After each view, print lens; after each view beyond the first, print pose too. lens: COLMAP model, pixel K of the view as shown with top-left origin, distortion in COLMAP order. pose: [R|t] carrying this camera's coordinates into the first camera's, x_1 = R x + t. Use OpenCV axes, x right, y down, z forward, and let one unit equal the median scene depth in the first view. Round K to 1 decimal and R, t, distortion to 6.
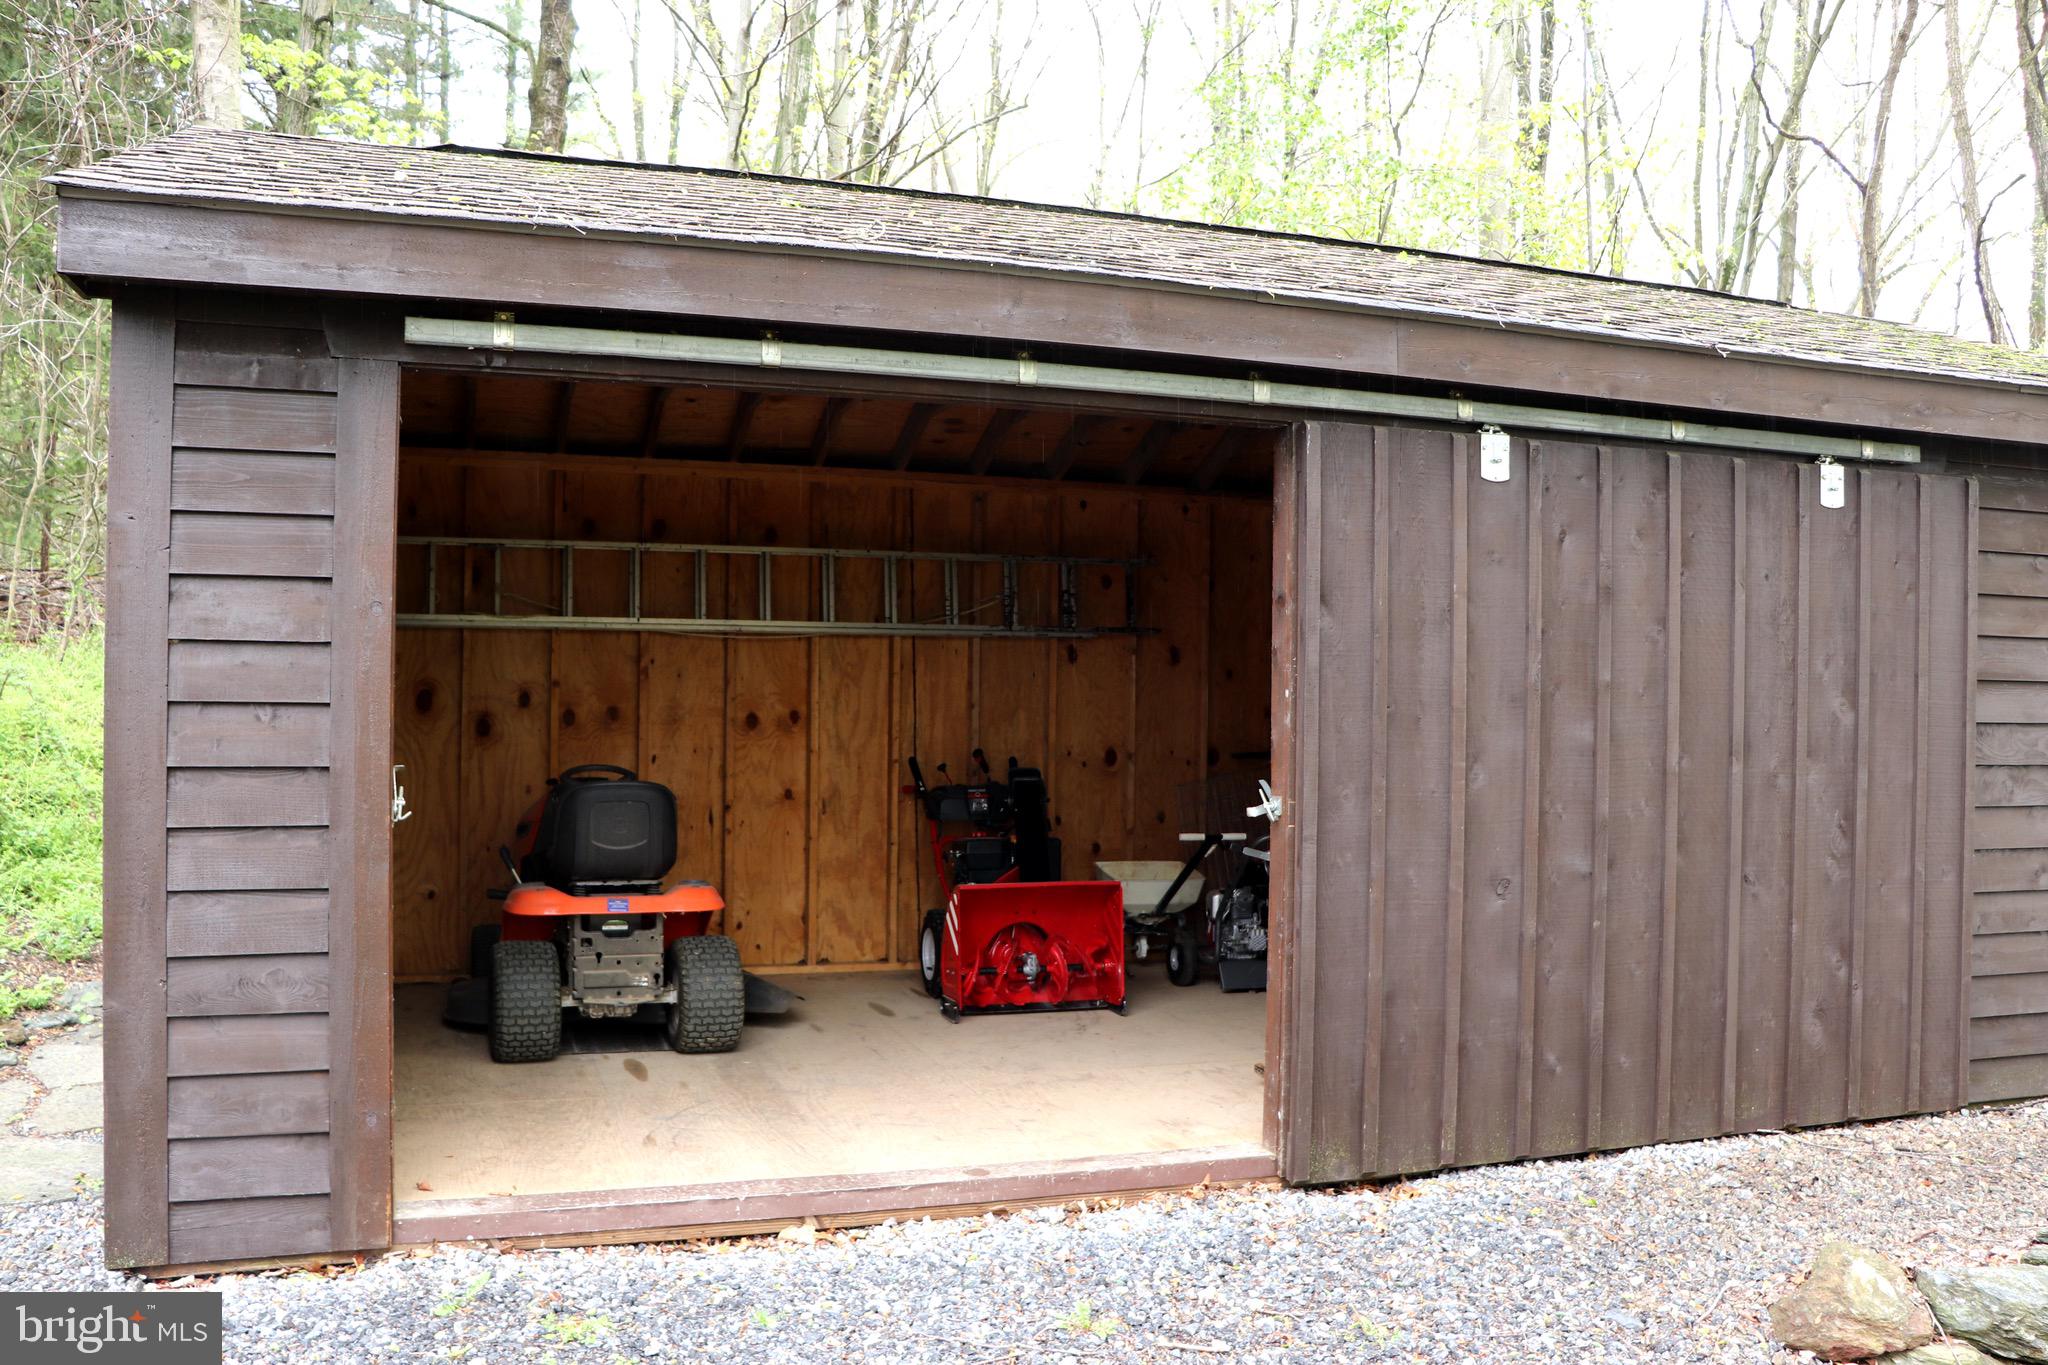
lens RADIAL K [[1694.0, 0, 1015.7], [0, 1694.0, 691.8], [0, 0, 1]] dist [-0.169962, 0.151550]
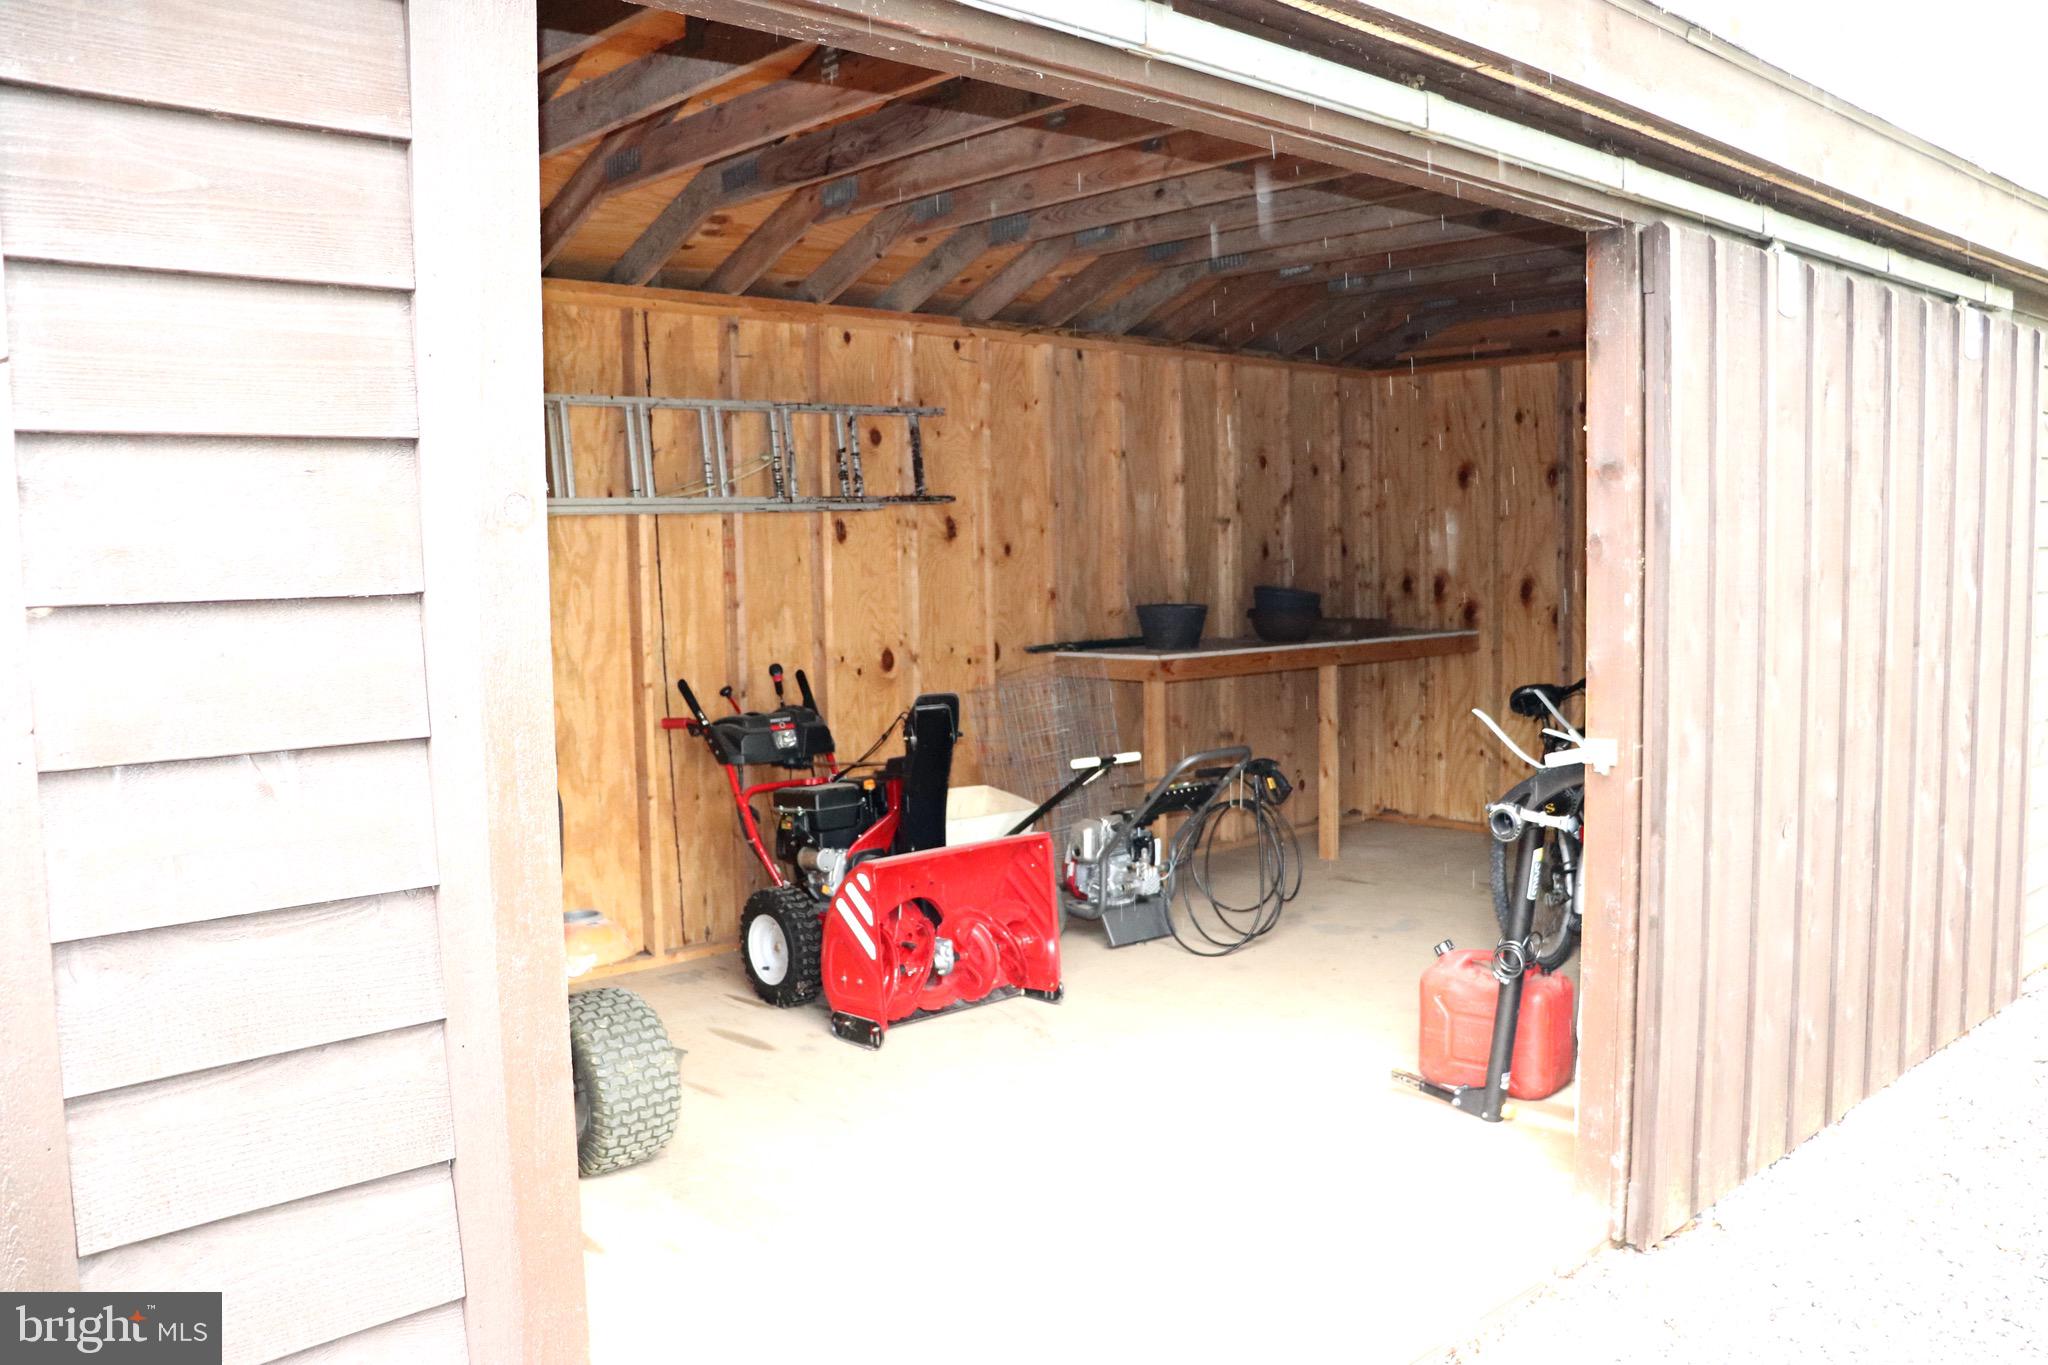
lens RADIAL K [[1694.0, 0, 1031.1], [0, 1694.0, 684.6], [0, 0, 1]] dist [-0.169962, 0.151550]
pose [[0.907575, -0.063663, 0.415035, -0.228223], [0.028964, 0.995577, 0.089377, -0.020181], [-0.418890, -0.069095, 0.905405, 0.278539]]
